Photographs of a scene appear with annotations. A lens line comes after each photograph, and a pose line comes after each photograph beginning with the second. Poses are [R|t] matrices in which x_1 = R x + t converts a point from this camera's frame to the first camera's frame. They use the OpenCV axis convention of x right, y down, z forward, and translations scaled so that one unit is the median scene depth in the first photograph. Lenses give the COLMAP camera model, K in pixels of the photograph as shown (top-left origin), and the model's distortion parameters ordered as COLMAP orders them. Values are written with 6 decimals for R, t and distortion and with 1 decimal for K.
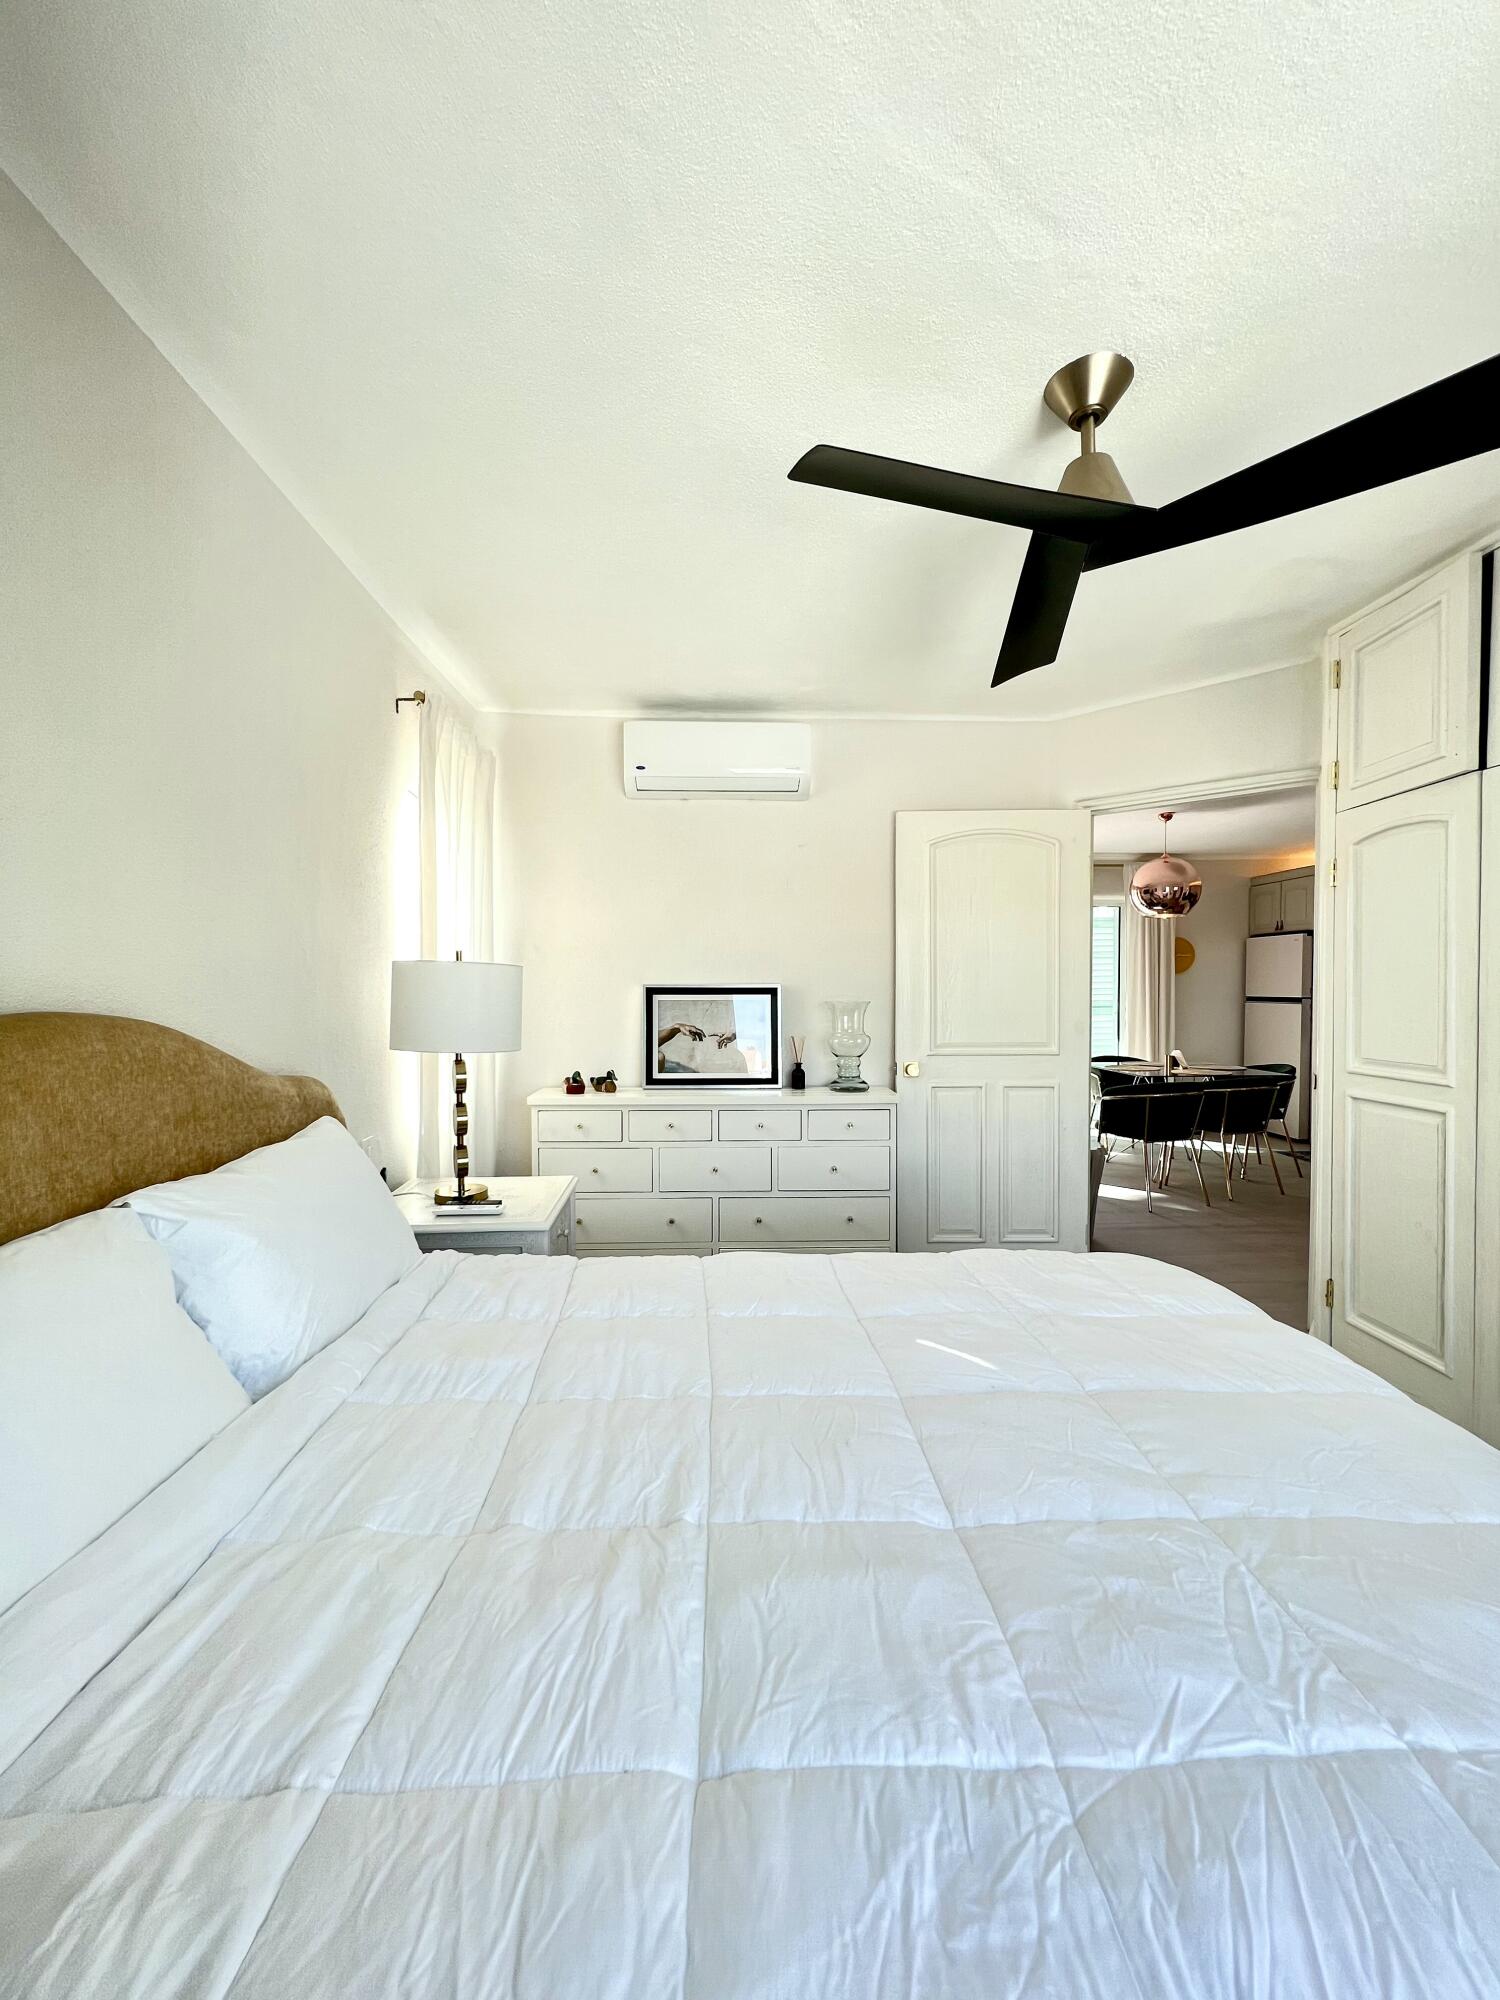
lens RADIAL K [[803.4, 0, 747.5], [0, 803.4, 997.9], [0, 0, 1]] dist [-0.001876, 0.001009]
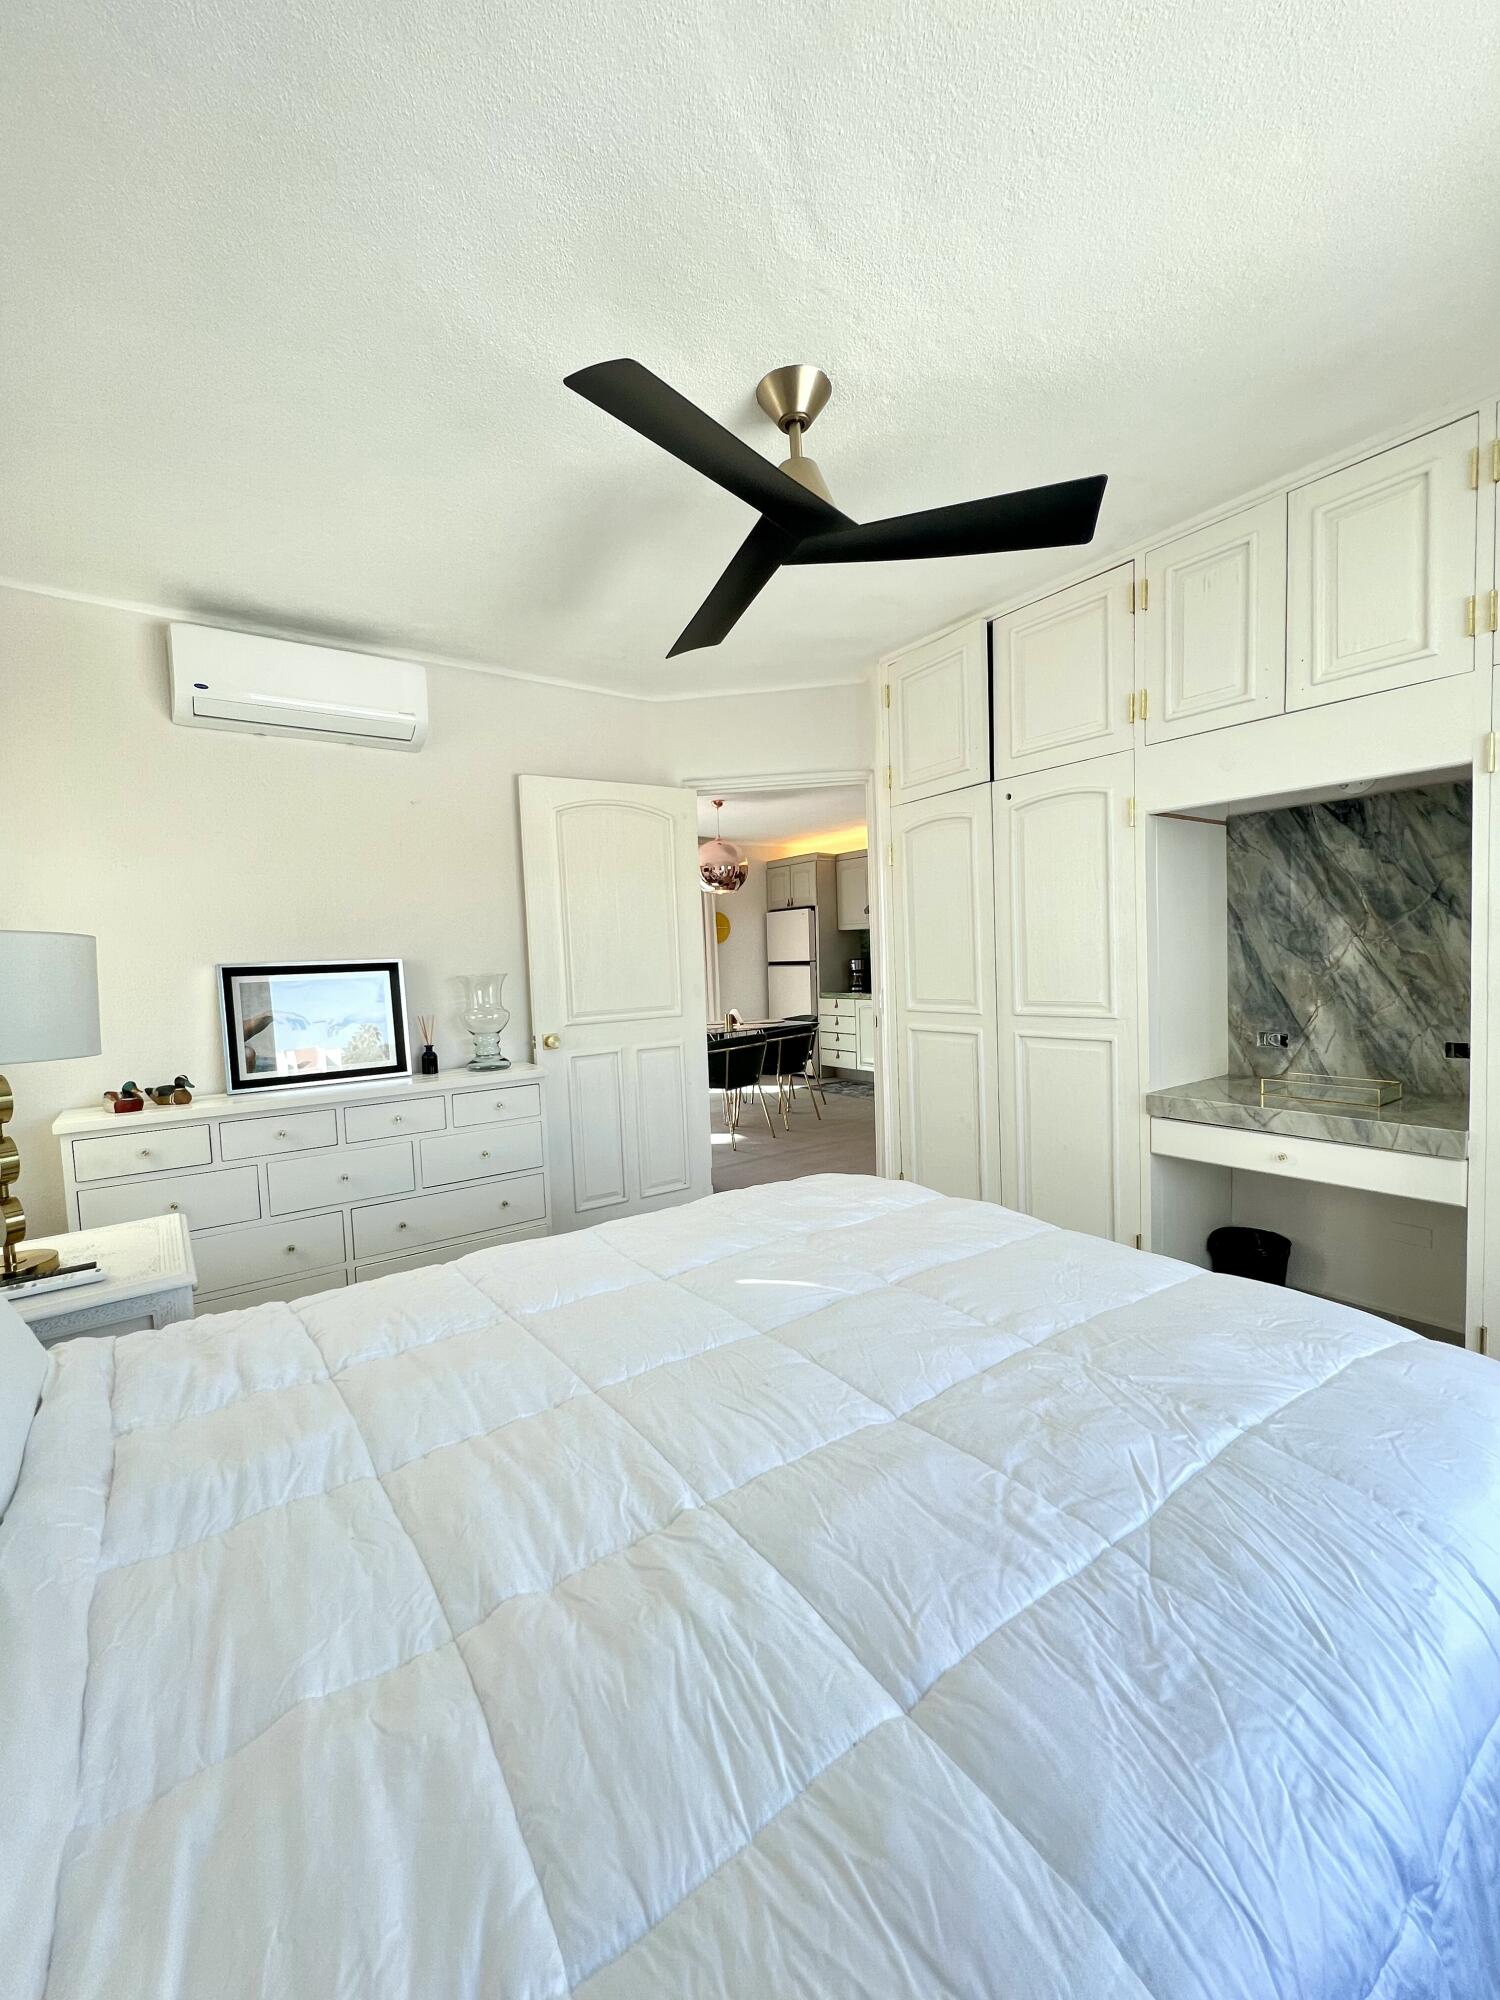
lens RADIAL K [[803.4, 0, 741.4], [0, 803.4, 998.7], [0, 0, 1]] dist [-0.001876, 0.001009]
pose [[0.834411, -0.057429, 0.548143, -0.308314], [0.042973, 0.998308, 0.039177, 0.019331], [-0.549465, -0.009134, 0.835467, 0.123557]]
